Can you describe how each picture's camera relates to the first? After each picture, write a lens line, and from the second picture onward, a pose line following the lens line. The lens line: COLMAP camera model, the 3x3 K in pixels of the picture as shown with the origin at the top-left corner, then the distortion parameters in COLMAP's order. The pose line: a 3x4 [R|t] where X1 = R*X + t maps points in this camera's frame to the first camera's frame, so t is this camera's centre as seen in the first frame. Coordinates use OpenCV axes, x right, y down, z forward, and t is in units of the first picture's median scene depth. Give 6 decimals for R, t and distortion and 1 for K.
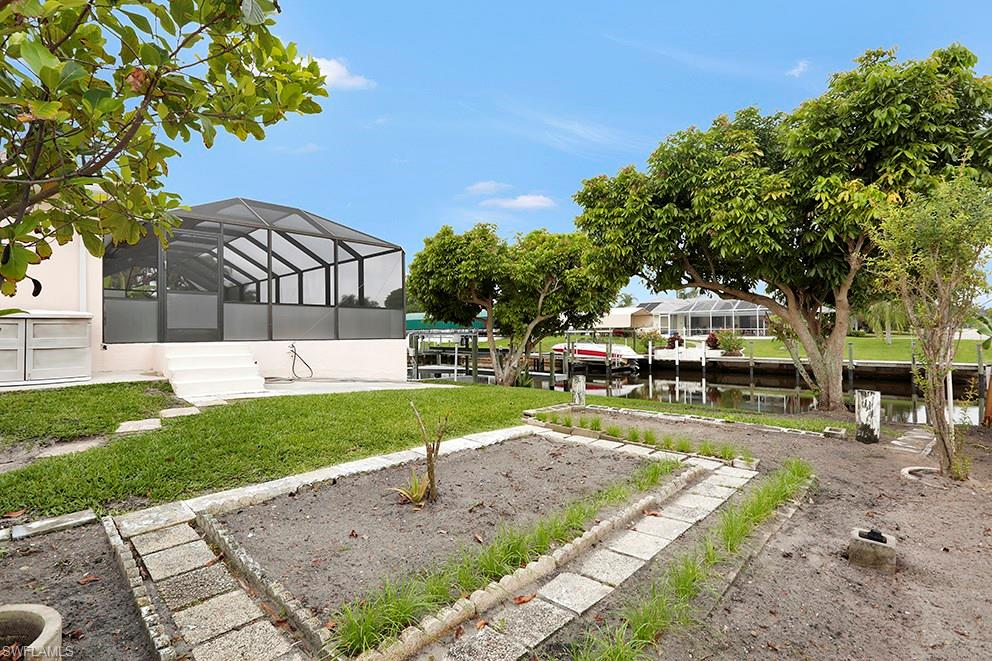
lens RADIAL K [[496.5, 0, 495.2], [0, 496.5, 330.3], [0, 0, 1]] dist [0.002782, 0.000693]
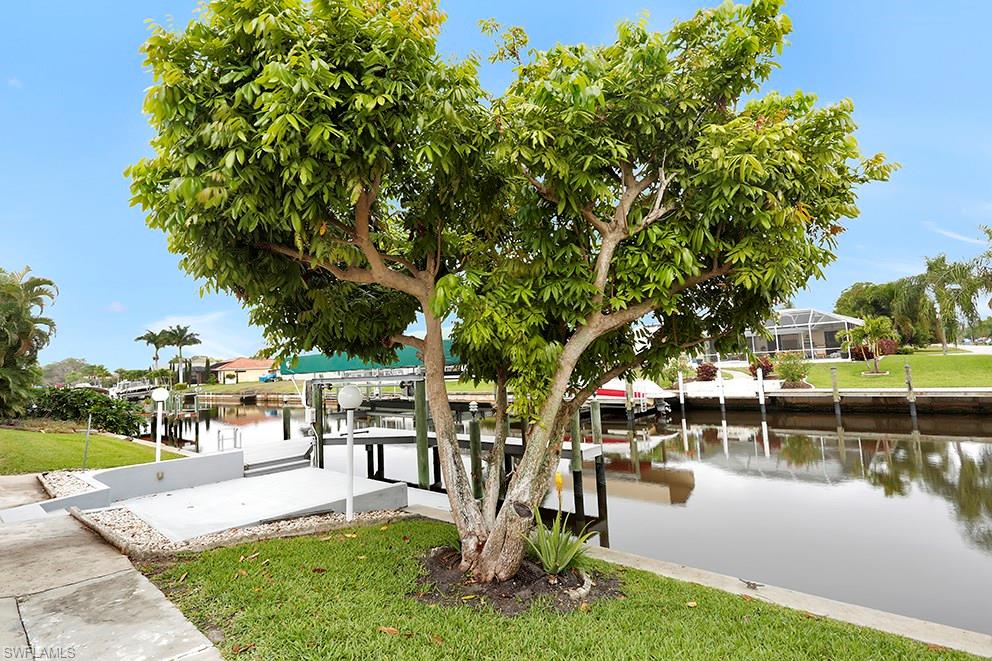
lens RADIAL K [[496.5, 0, 495.2], [0, 496.5, 328.8], [0, 0, 1]] dist [0.002782, 0.000693]
pose [[0.998088, -0.039164, 0.047810, 0.006048], [0.042536, 0.996520, -0.071681, -0.000922], [-0.044837, 0.073578, 0.996281, 0.292939]]
